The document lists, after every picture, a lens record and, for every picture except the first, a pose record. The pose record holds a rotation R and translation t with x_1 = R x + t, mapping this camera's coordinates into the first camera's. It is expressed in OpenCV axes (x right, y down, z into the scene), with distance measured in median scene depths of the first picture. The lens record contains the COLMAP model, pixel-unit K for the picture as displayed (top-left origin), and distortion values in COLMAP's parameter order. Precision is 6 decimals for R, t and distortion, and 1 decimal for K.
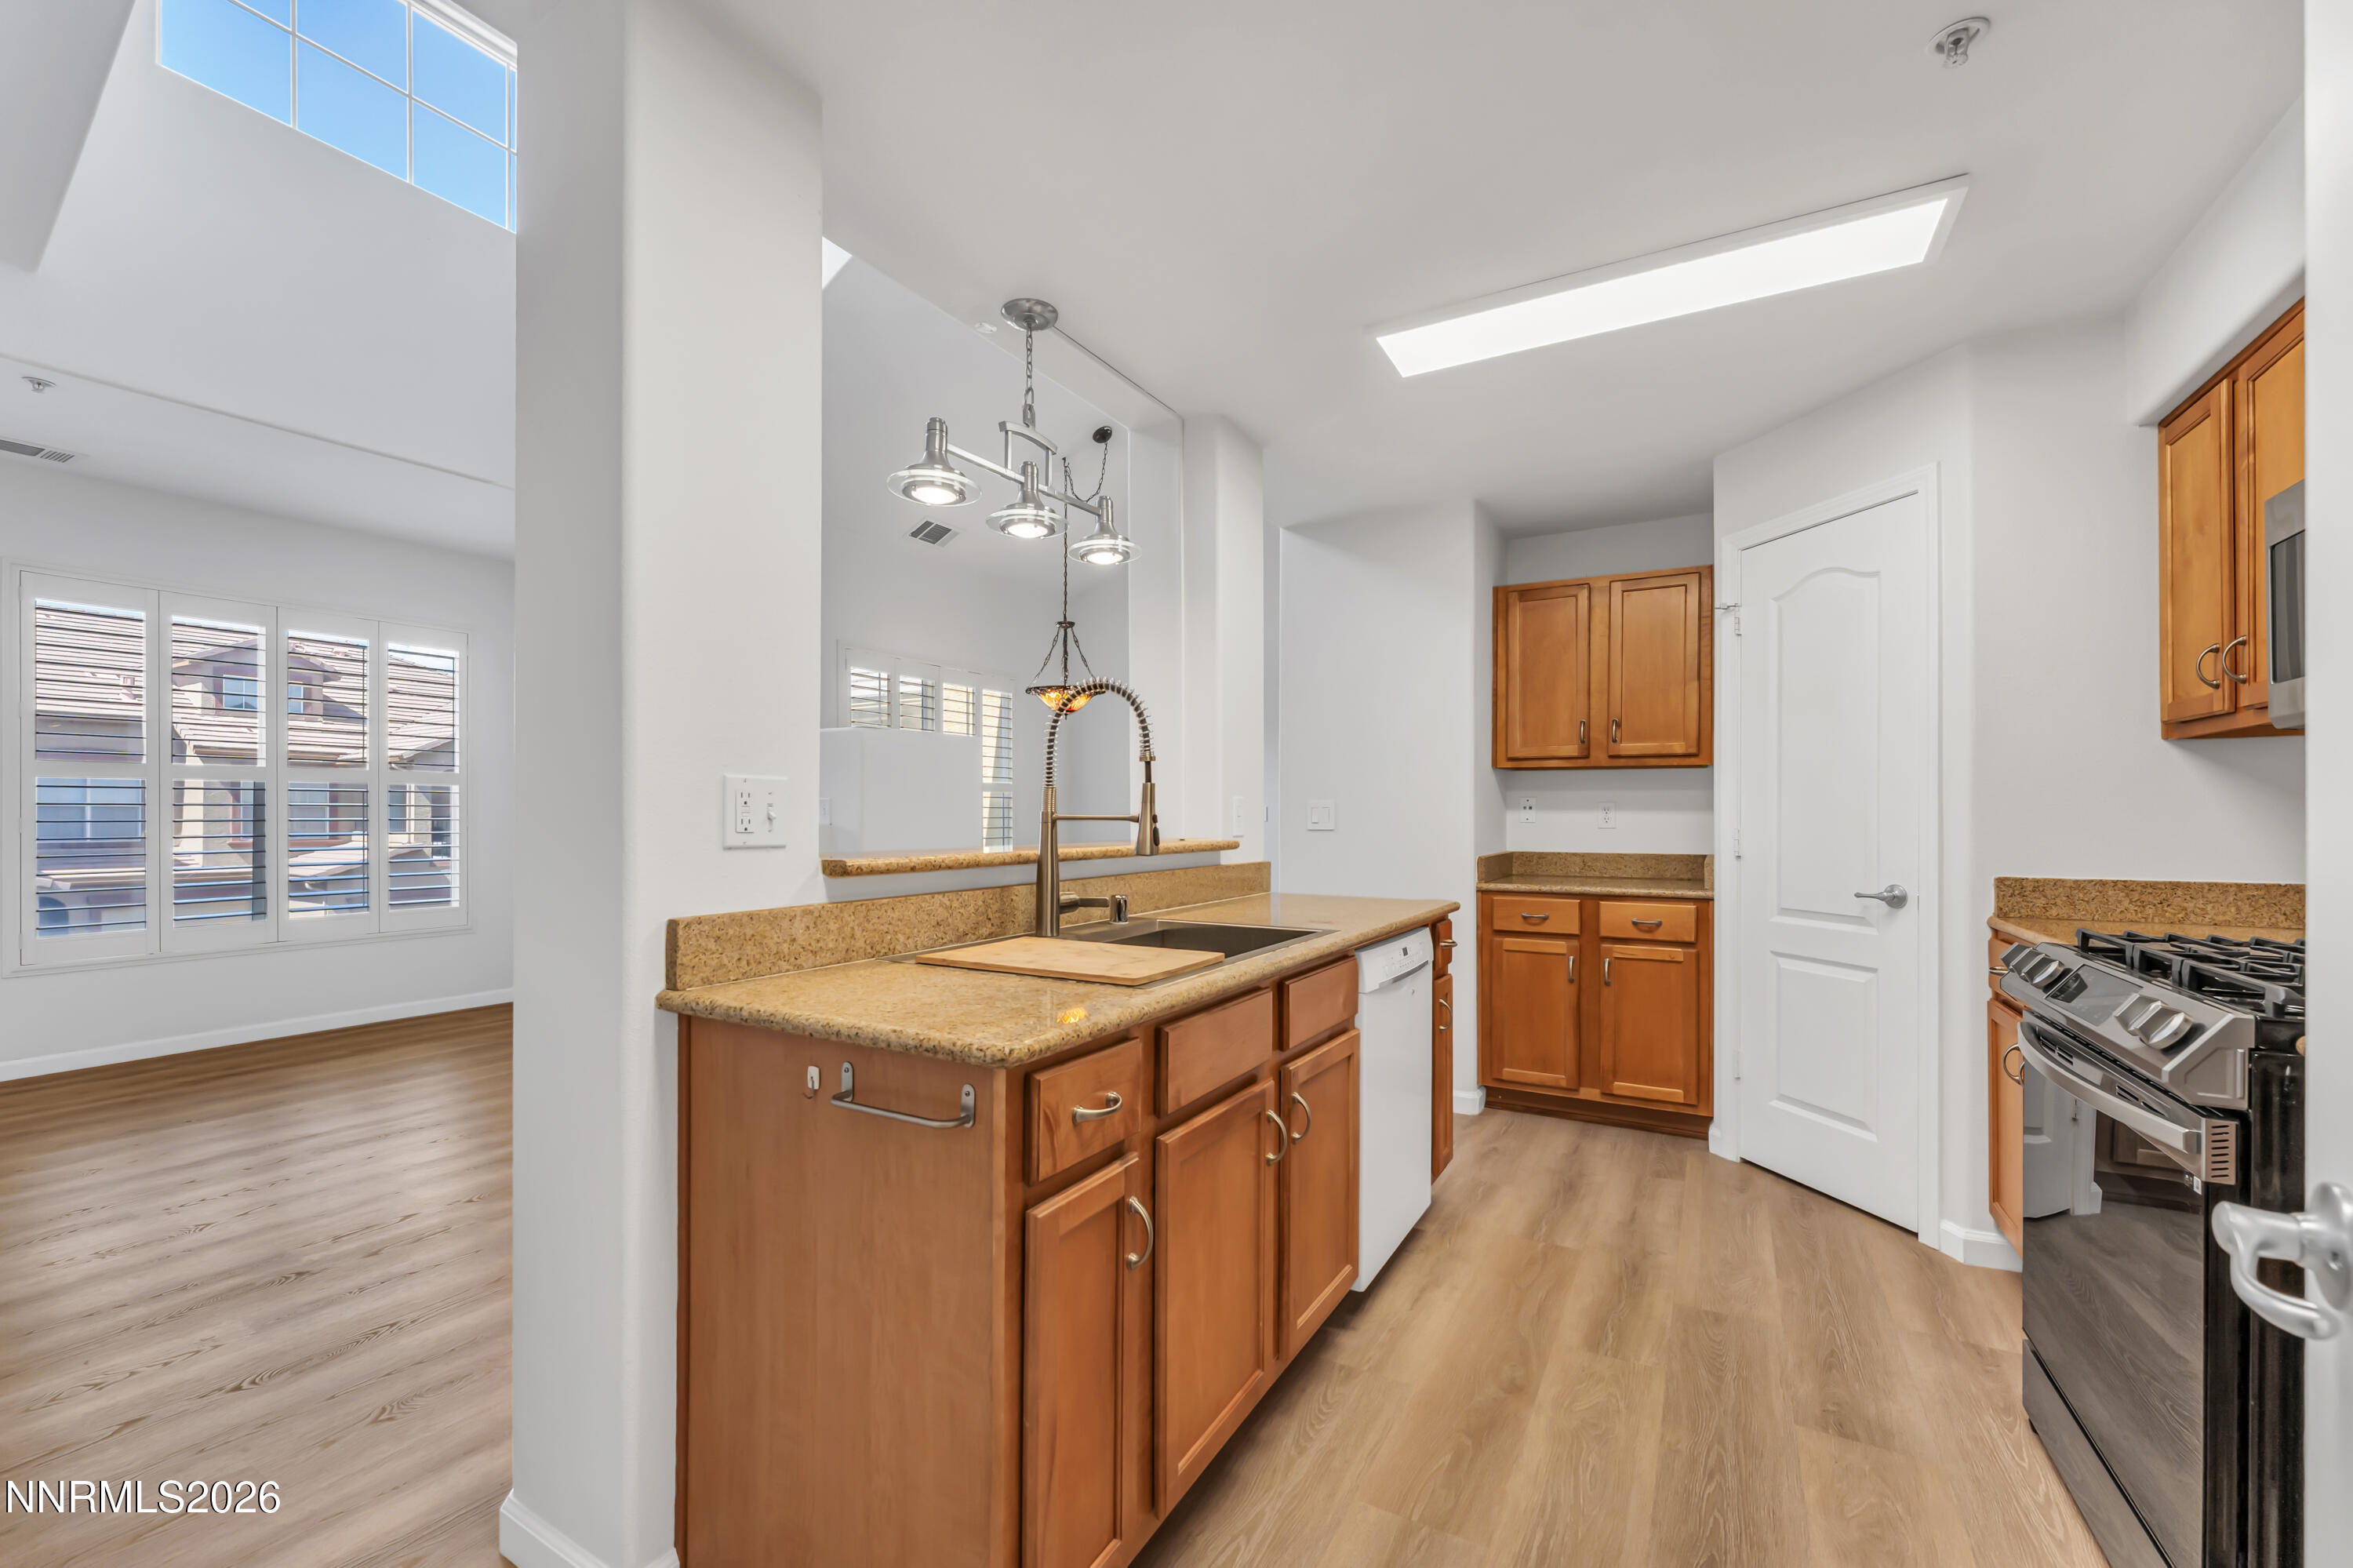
lens RADIAL K [[968.6, 0, 1172.7], [0, 968.6, 816.2], [0, 0, 1]] dist [-0.001787, -0.000206]
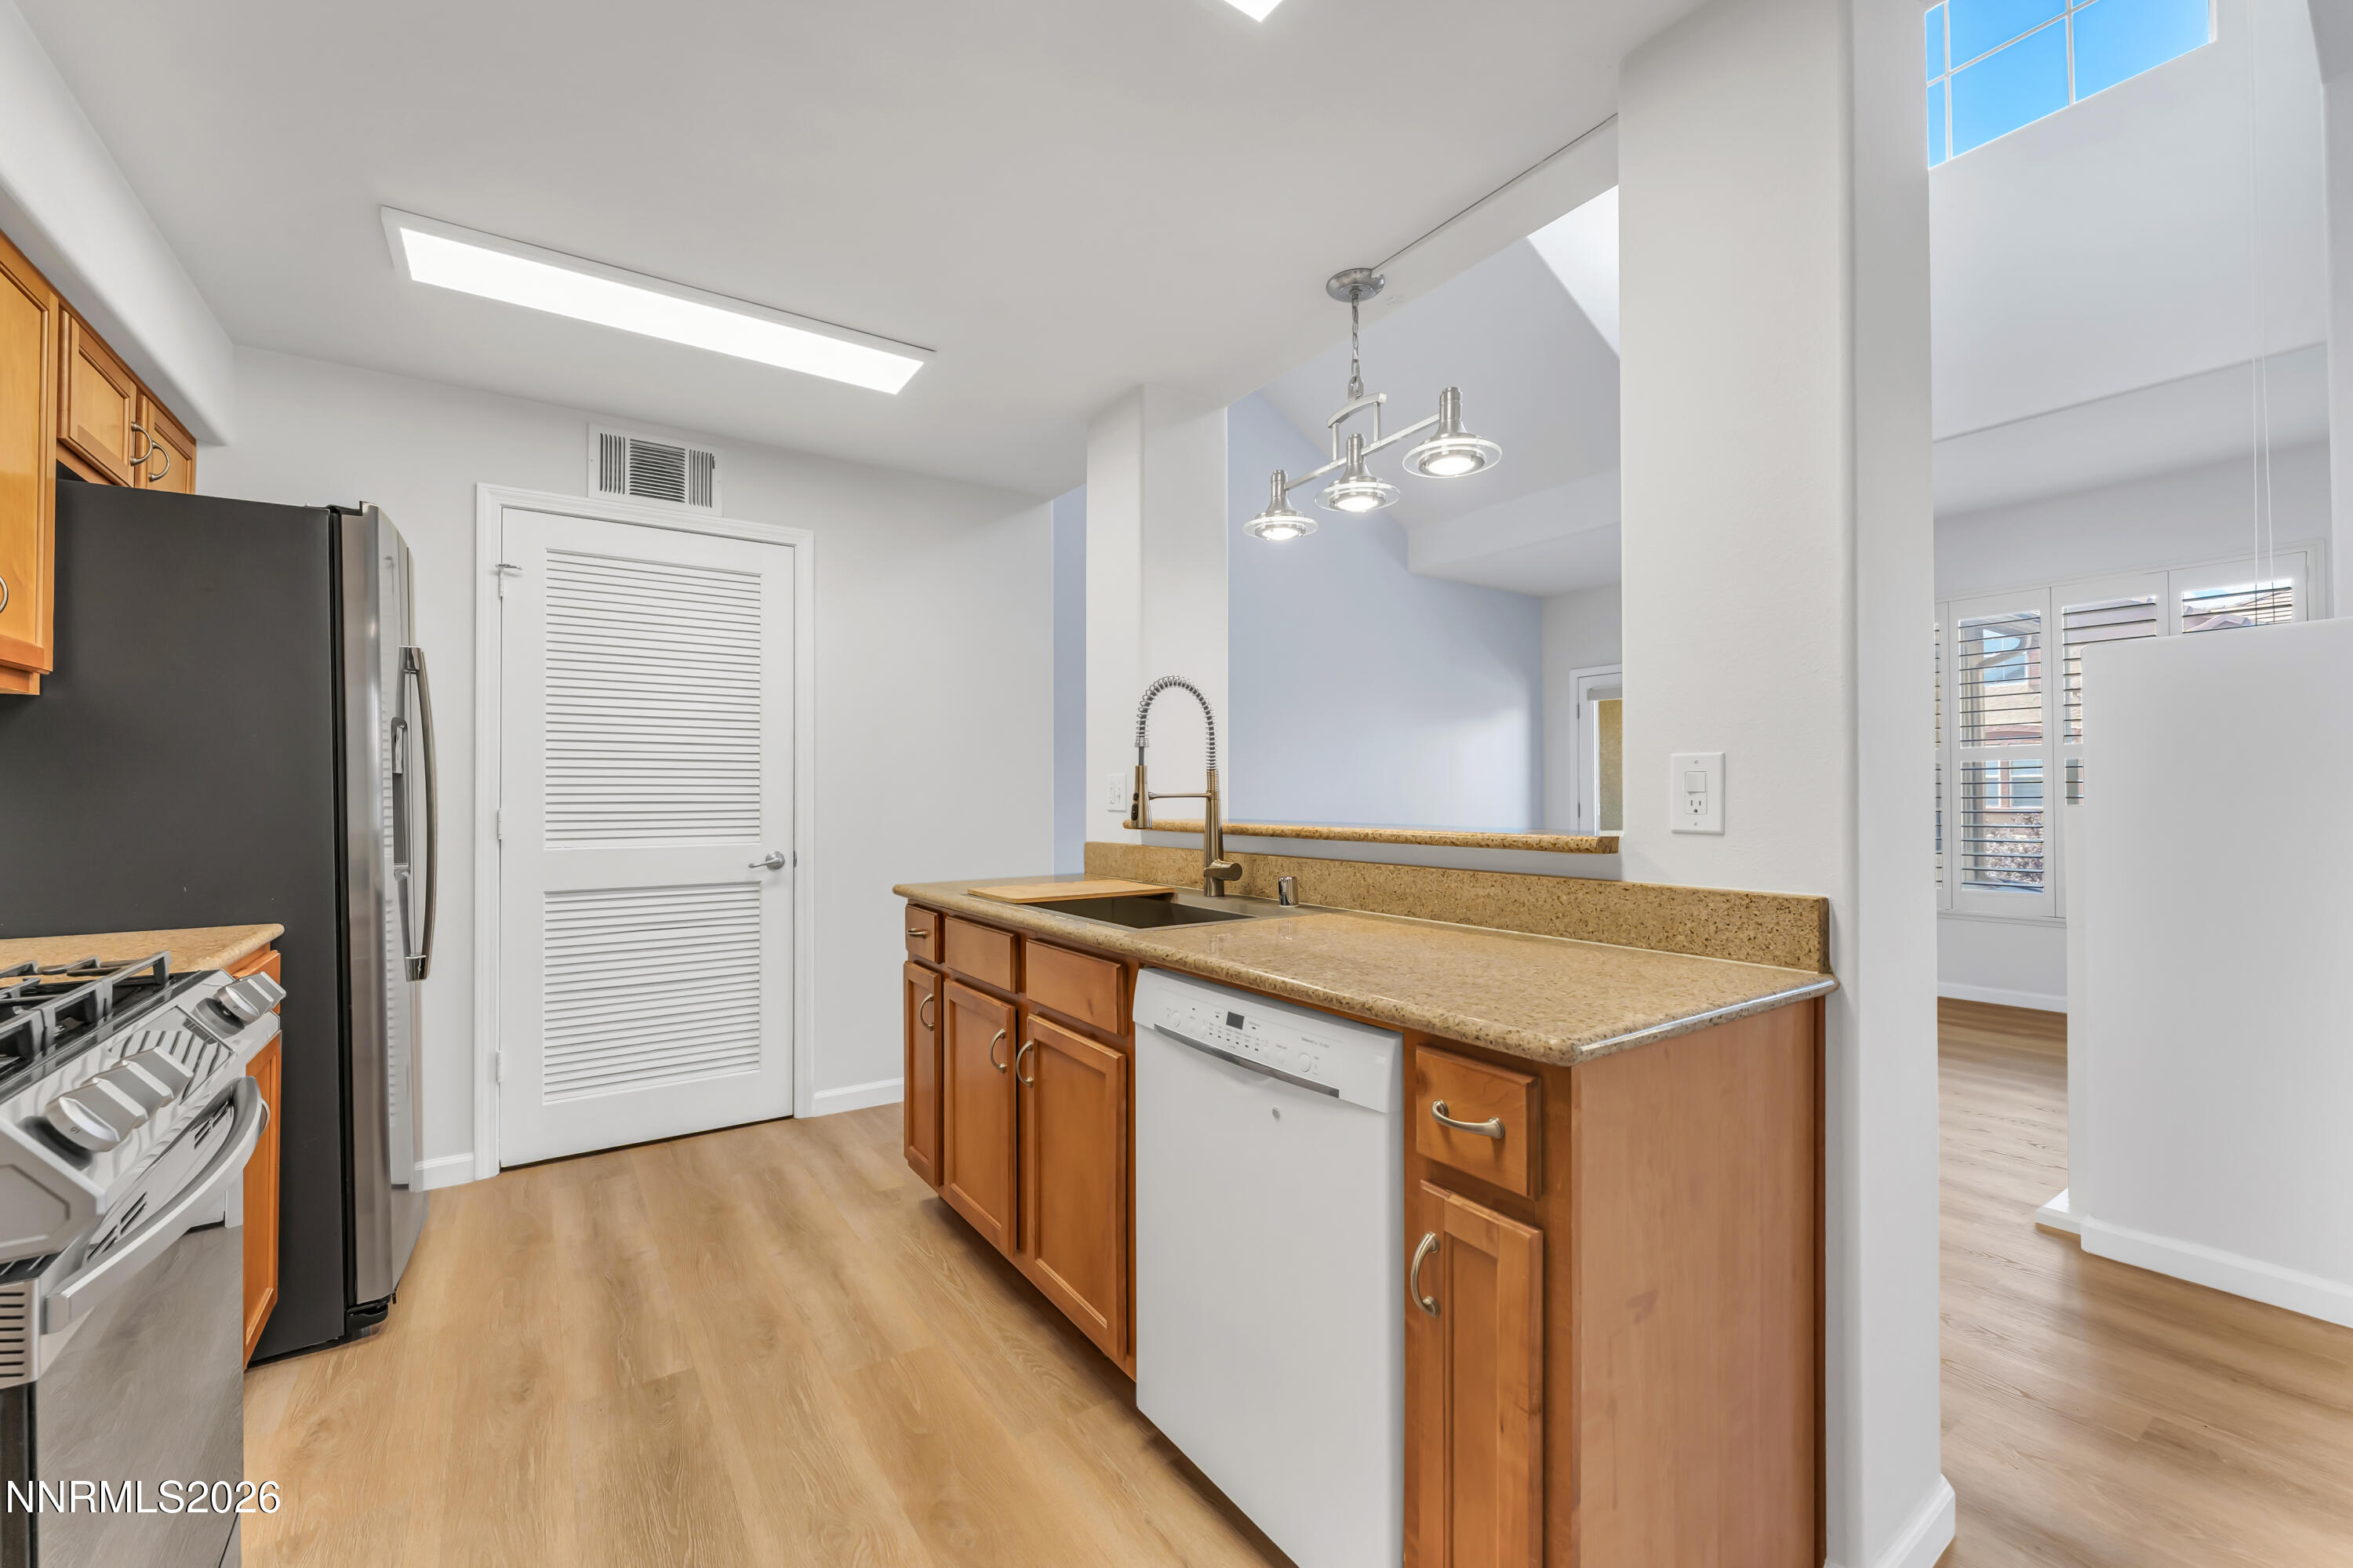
lens RADIAL K [[961.3, 0, 1151.4], [0, 961.3, 789.1], [0, 0, 1]] dist [0.000973, 0.000144]
pose [[-0.453836, -0.004157, -0.891075, 0.967524], [0.000830, 0.999987, -0.005087, -0.000294], [0.891085, -0.003048, -0.453827, 1.495828]]
